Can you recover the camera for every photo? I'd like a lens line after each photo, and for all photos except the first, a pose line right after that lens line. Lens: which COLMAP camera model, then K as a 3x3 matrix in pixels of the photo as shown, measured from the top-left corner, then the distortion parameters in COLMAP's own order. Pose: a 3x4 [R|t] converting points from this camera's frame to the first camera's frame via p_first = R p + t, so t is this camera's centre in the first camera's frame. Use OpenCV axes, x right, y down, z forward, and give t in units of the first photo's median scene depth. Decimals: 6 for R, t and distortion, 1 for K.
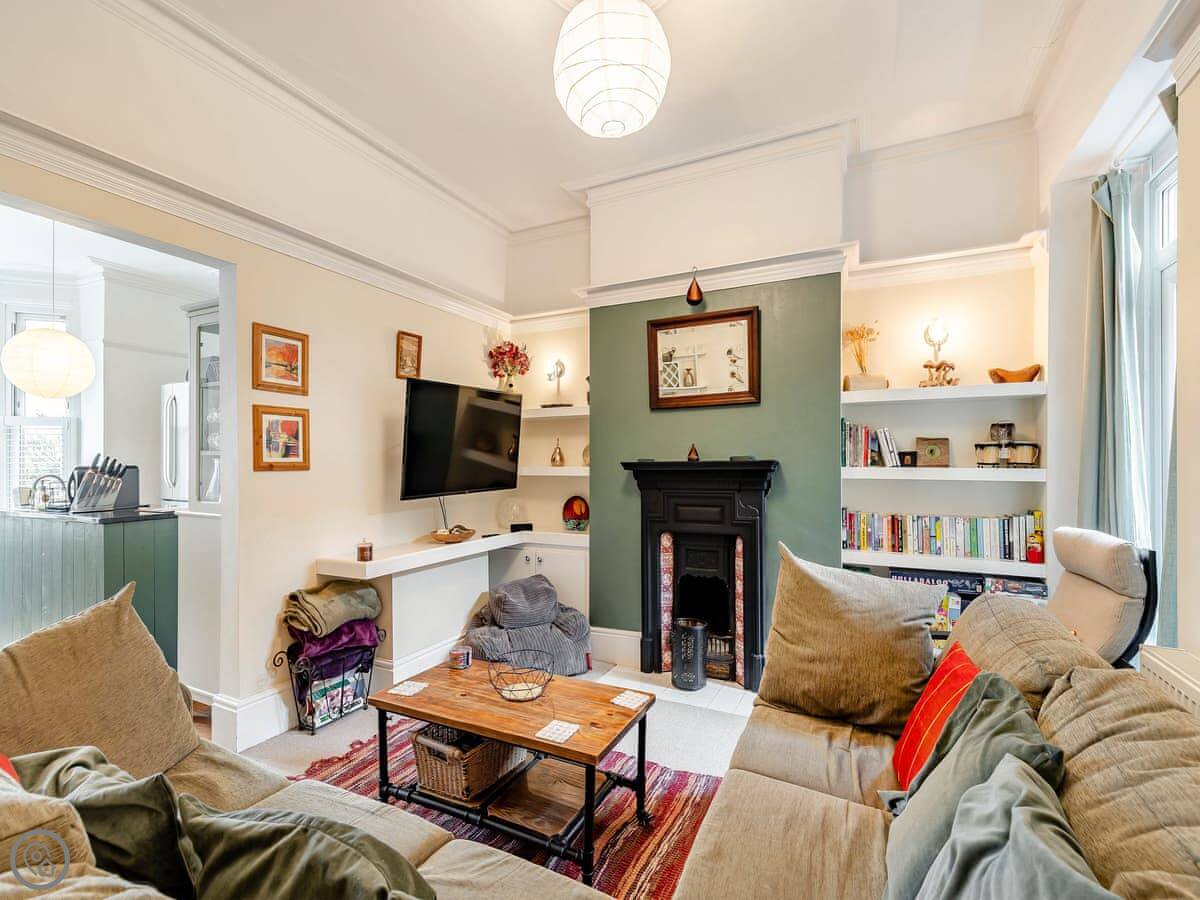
lens RADIAL K [[540.9, 0, 601.5], [0, 540.9, 470.3], [0, 0, 1]] dist [-0.000099, 0.000036]
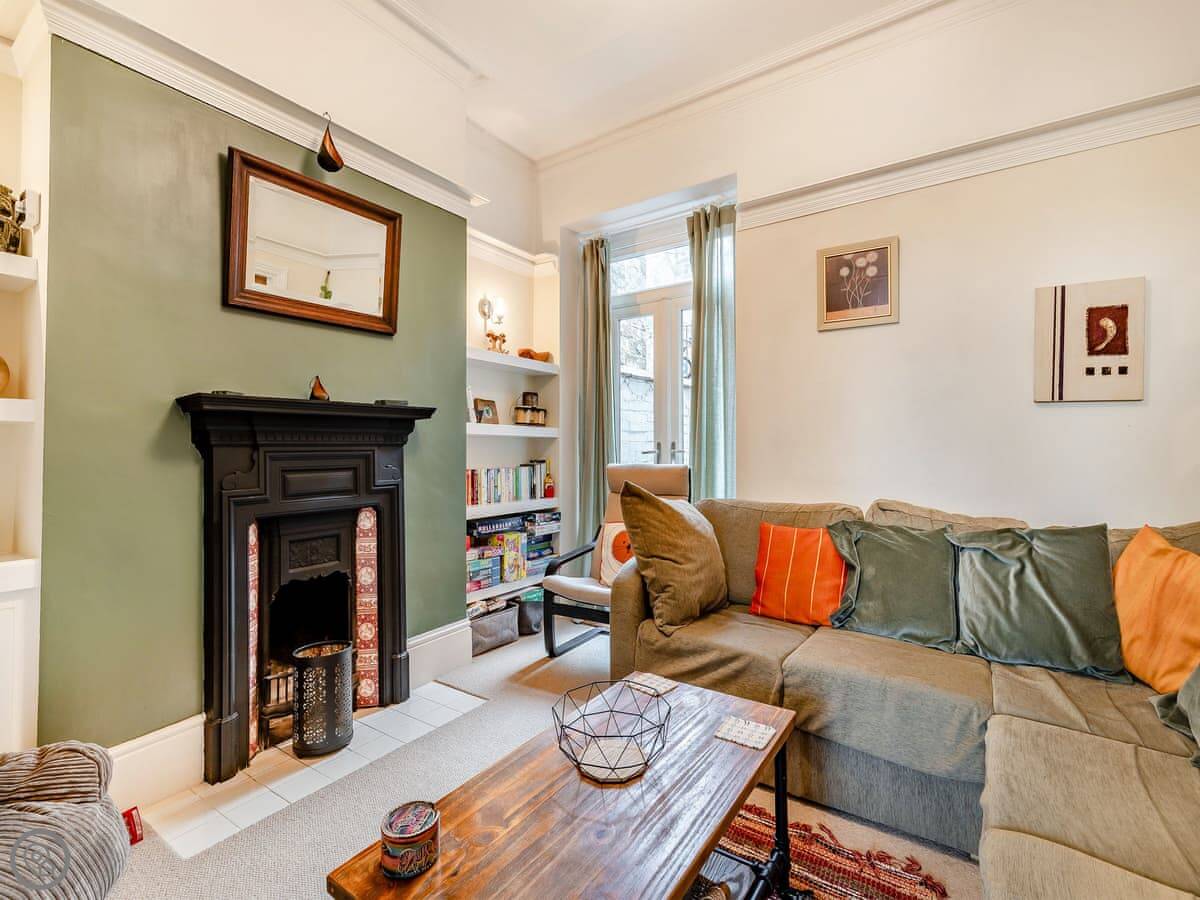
lens RADIAL K [[542.1, 0, 605.4], [0, 542.1, 449.5], [0, 0, 1]] dist [0.001064, -0.000160]
pose [[0.134003, 0.002116, 0.990979, -0.451434], [0.018568, 0.999817, -0.004646, 0.051785], [-0.990807, 0.019023, 0.133939, 0.585406]]
